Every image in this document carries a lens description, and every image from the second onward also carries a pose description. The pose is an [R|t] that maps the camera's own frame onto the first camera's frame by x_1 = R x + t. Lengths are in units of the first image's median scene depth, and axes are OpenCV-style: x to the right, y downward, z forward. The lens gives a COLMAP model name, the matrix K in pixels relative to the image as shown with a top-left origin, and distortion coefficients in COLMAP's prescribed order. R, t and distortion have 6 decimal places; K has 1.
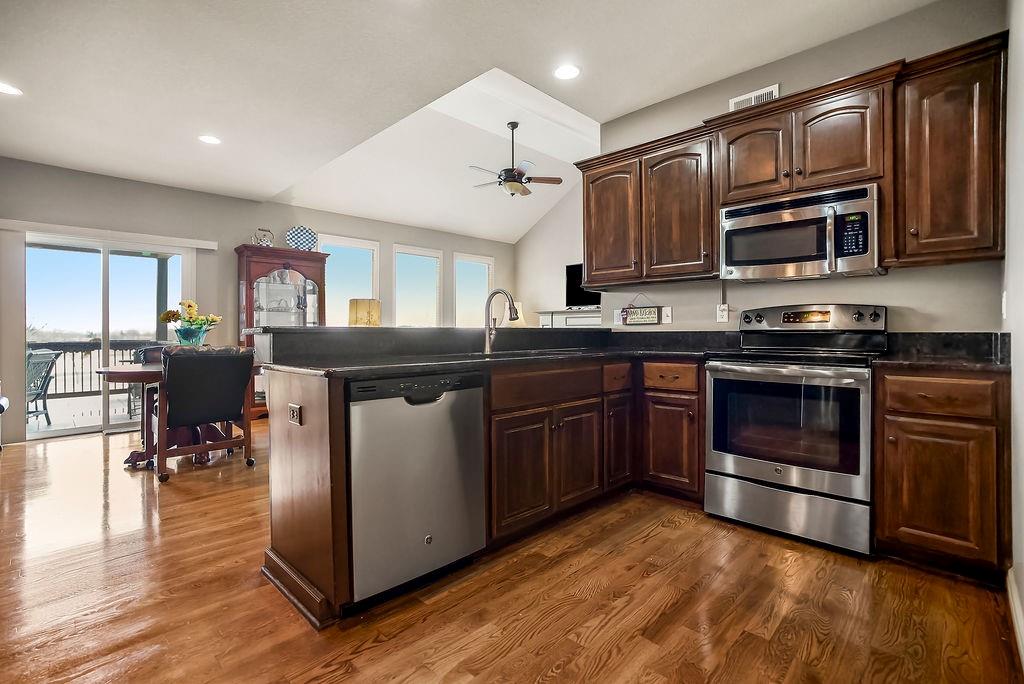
lens RADIAL K [[485.1, 0, 530.0], [0, 485.1, 330.0], [0, 0, 1]] dist [-0.014093, 0.000341]
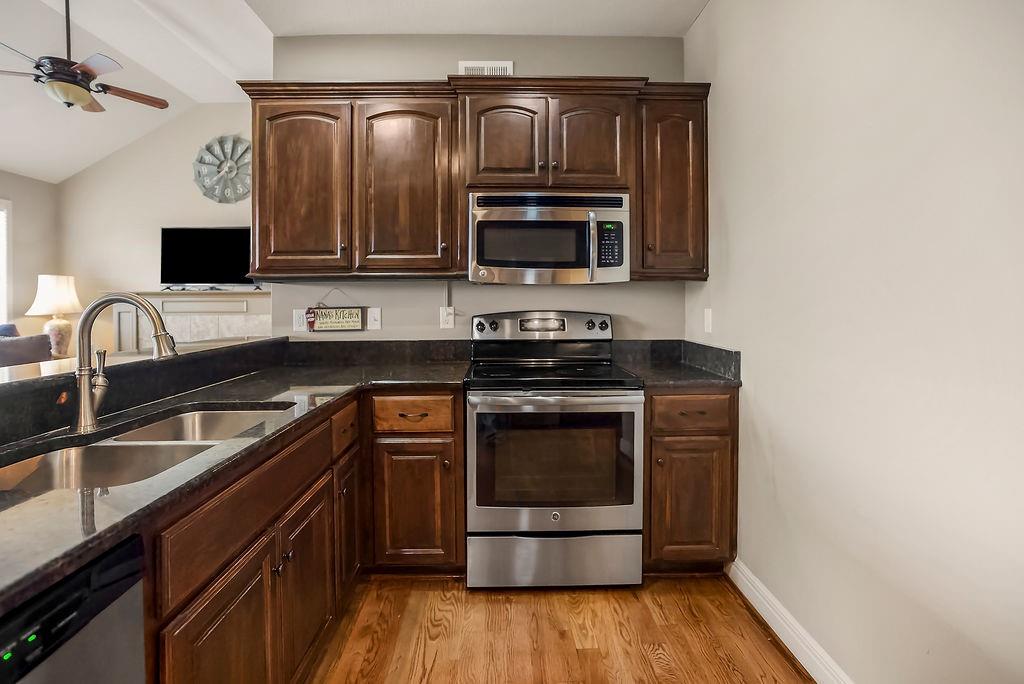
lens RADIAL K [[486.6, 0, 513.3], [0, 486.6, 302.9], [0, 0, 1]] dist [-0.048479, 0.029501]
pose [[0.719352, -0.002765, 0.694641, -0.107788], [-0.002075, 0.999979, 0.006129, -0.075248], [-0.694643, -0.005851, 0.719331, 0.380879]]
